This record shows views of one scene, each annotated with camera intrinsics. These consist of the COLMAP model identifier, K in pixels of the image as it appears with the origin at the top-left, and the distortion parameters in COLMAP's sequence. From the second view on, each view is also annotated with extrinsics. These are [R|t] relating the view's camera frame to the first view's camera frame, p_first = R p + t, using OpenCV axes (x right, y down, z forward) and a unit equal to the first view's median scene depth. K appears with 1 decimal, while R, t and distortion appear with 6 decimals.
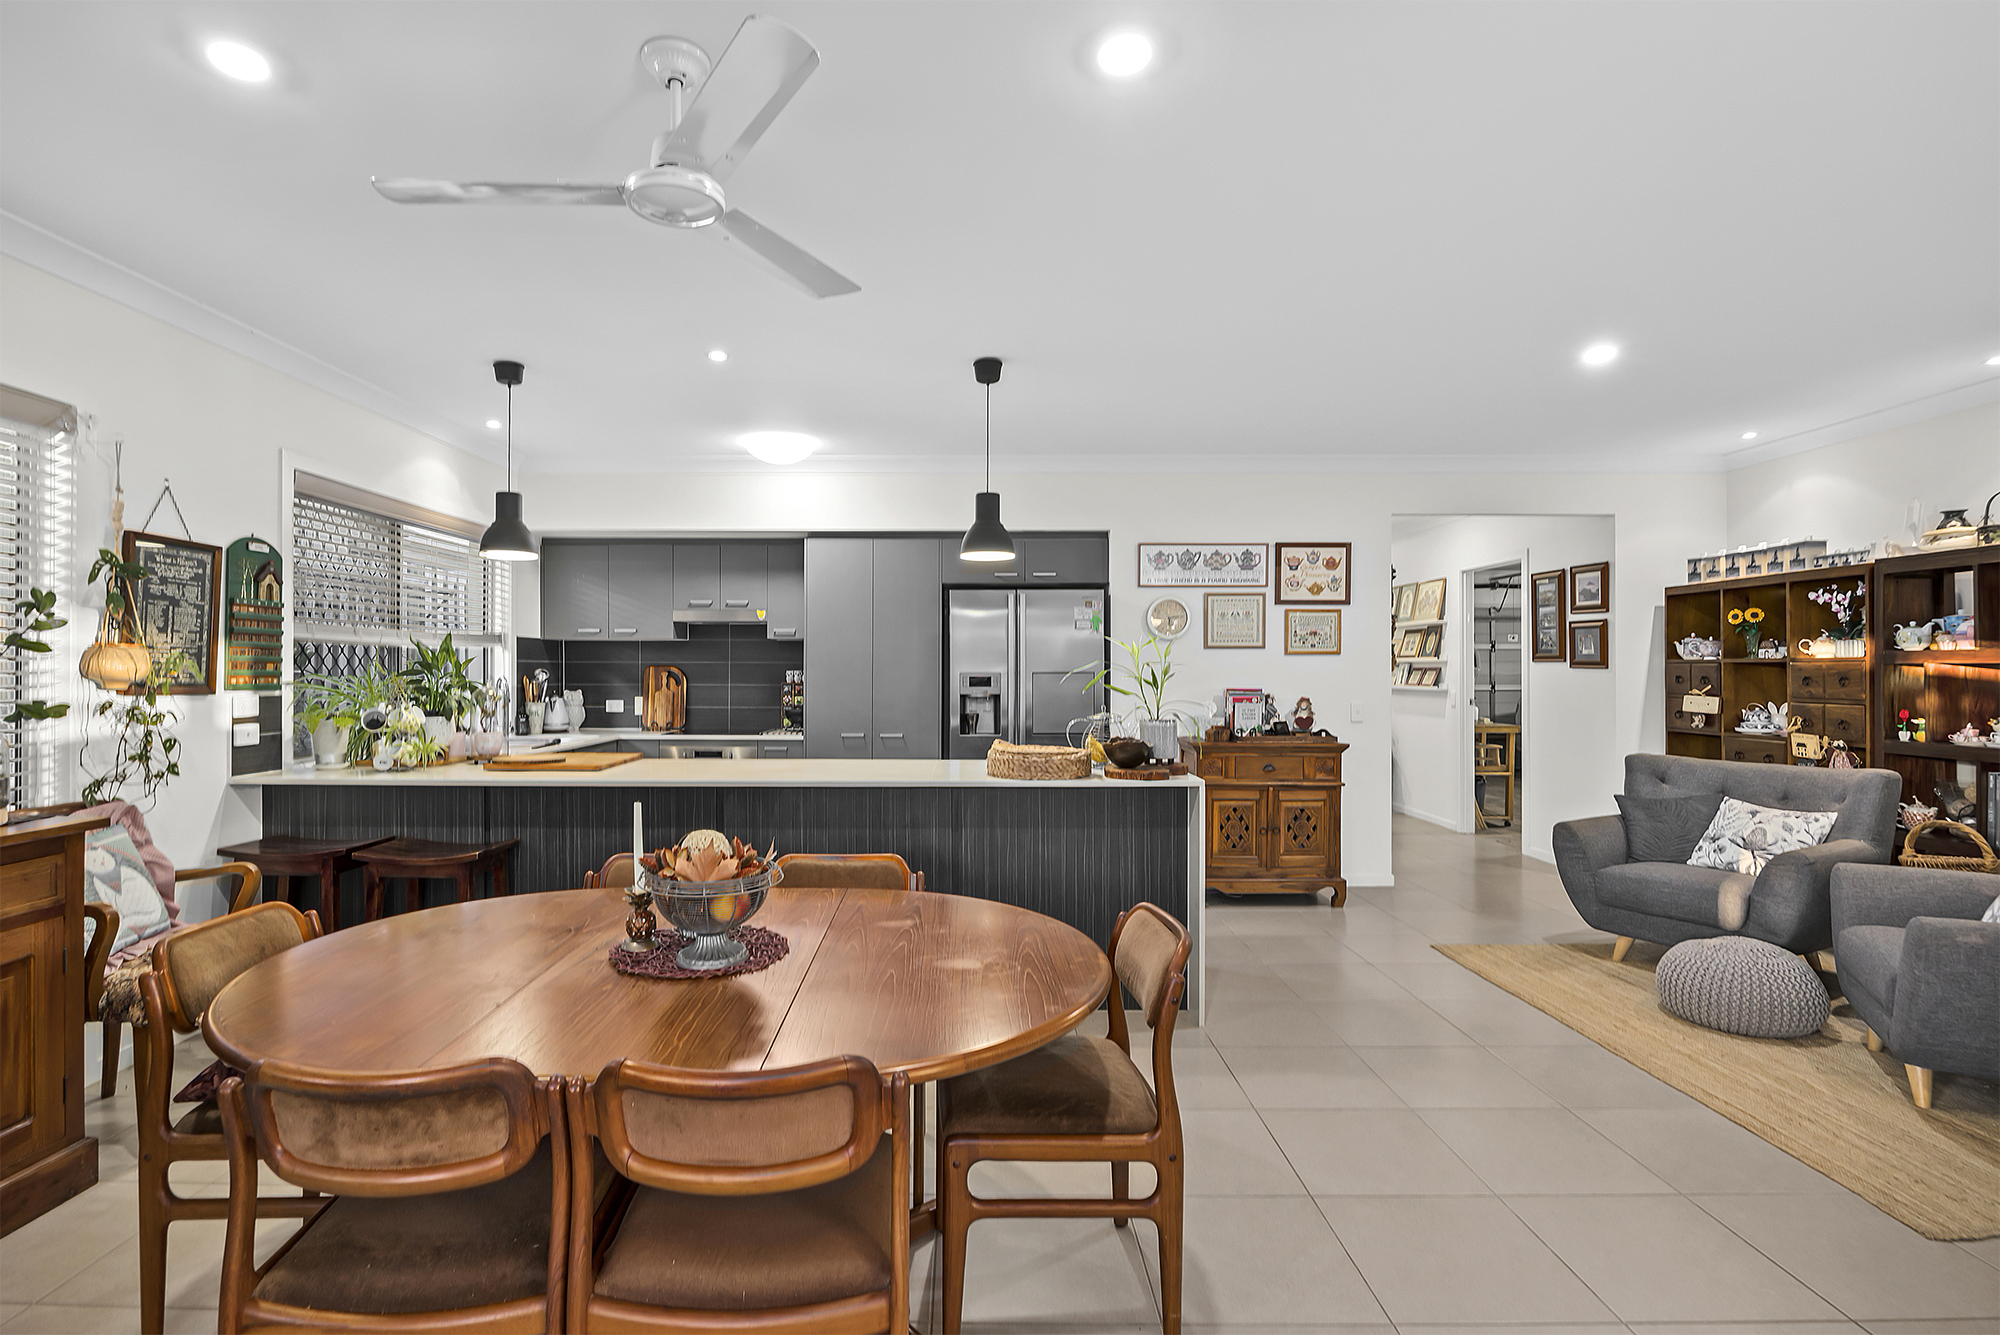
lens RADIAL K [[913.5, 0, 932.4], [0, 913.5, 675.4], [0, 0, 1]] dist [-0.012774, 0.000588]
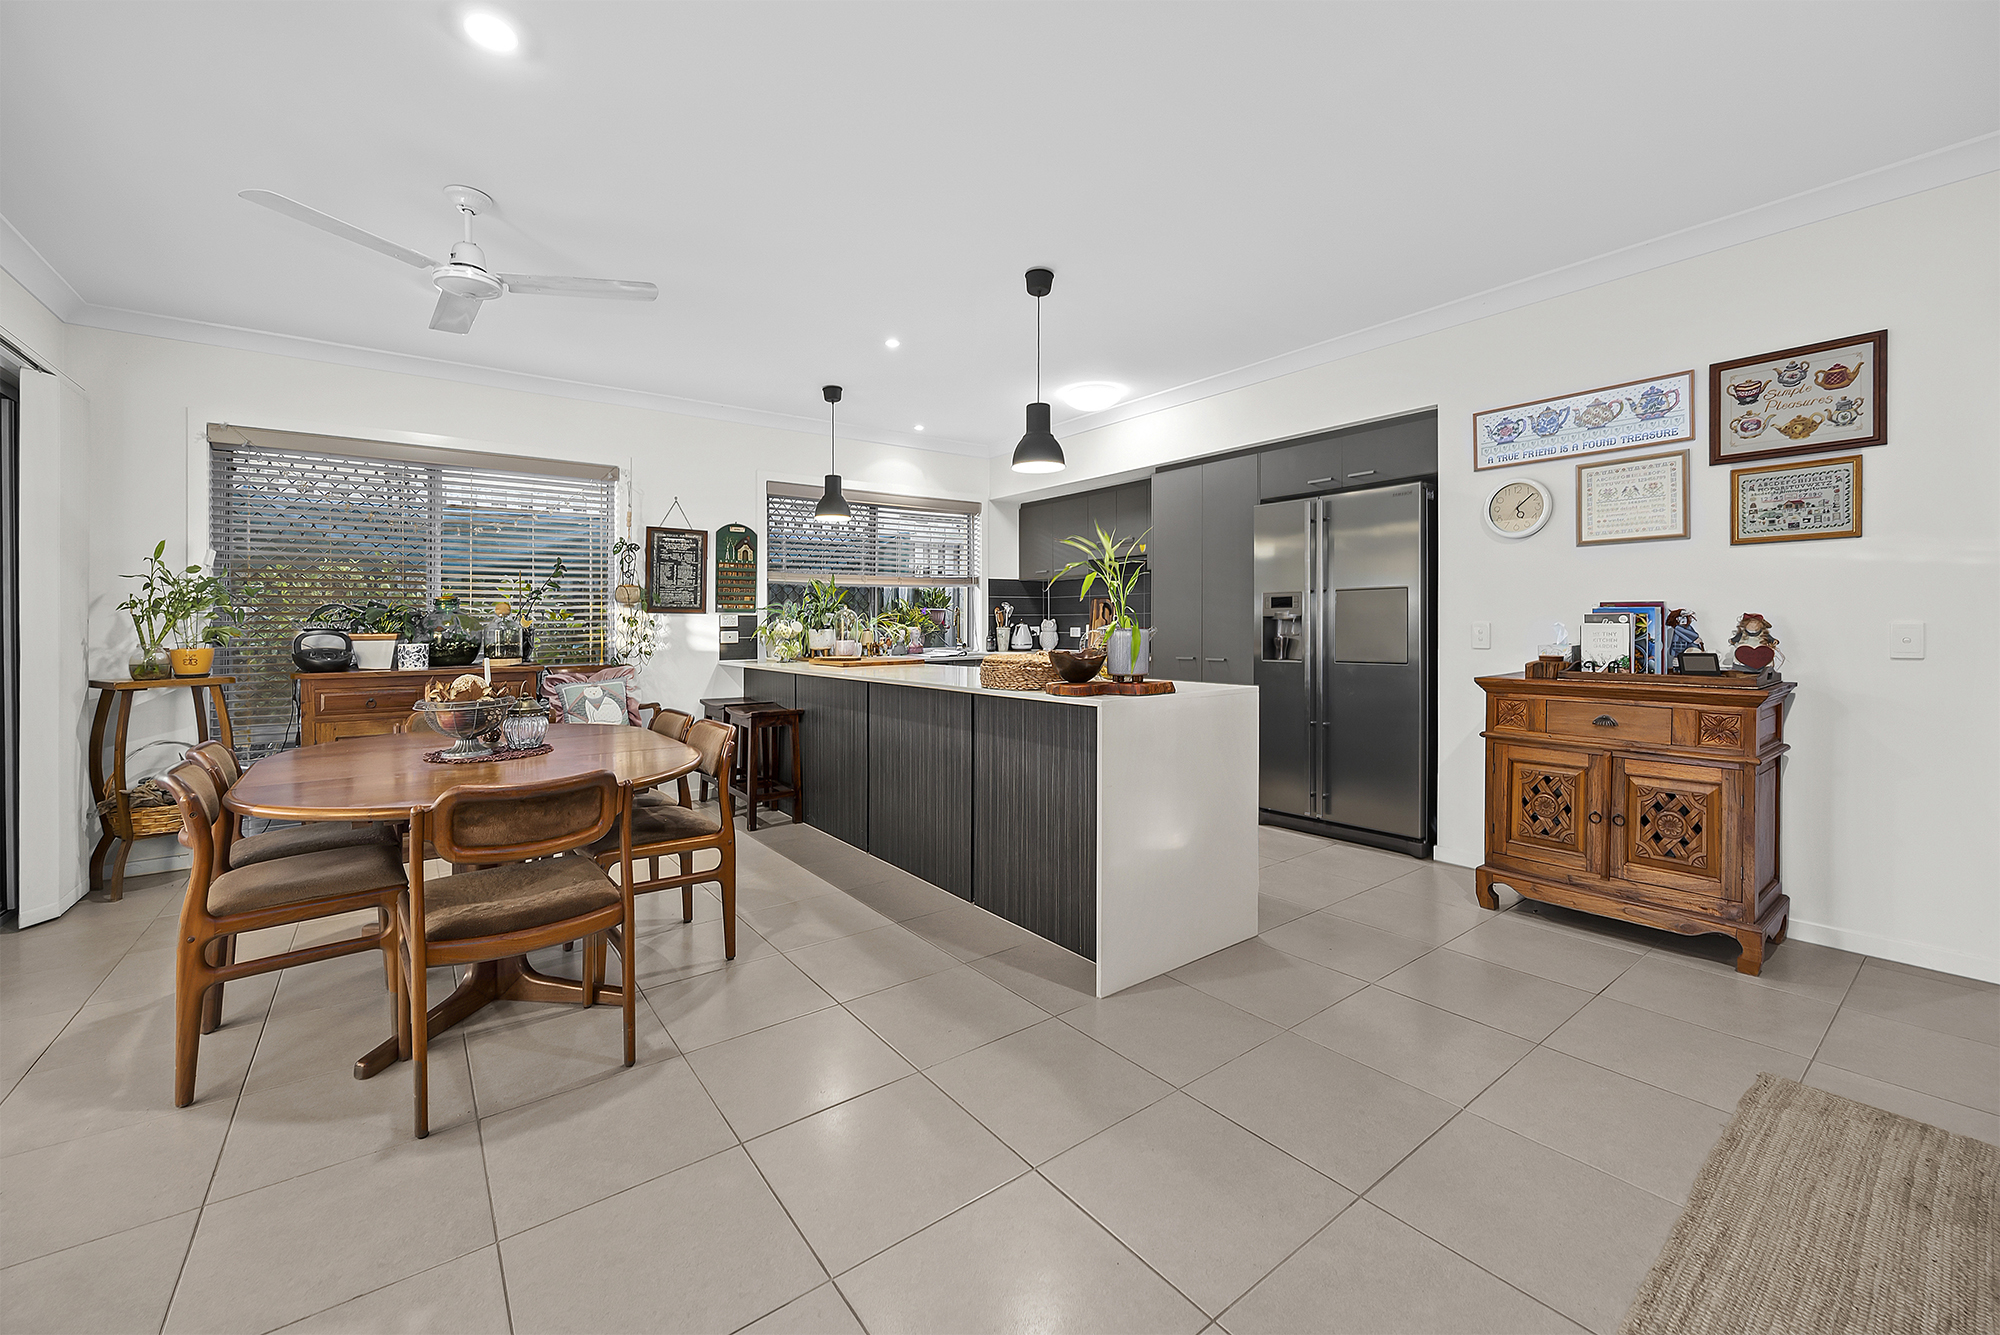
lens RADIAL K [[774.3, 0, 1007.1], [0, 774.3, 620.1], [0, 0, 1]] dist [-0.004426, -0.001700]
pose [[0.636134, -0.008380, -0.771533, 0.500430], [0.003654, 0.999963, -0.007848, 0.031300], [0.771570, 0.002173, 0.636141, 0.314975]]
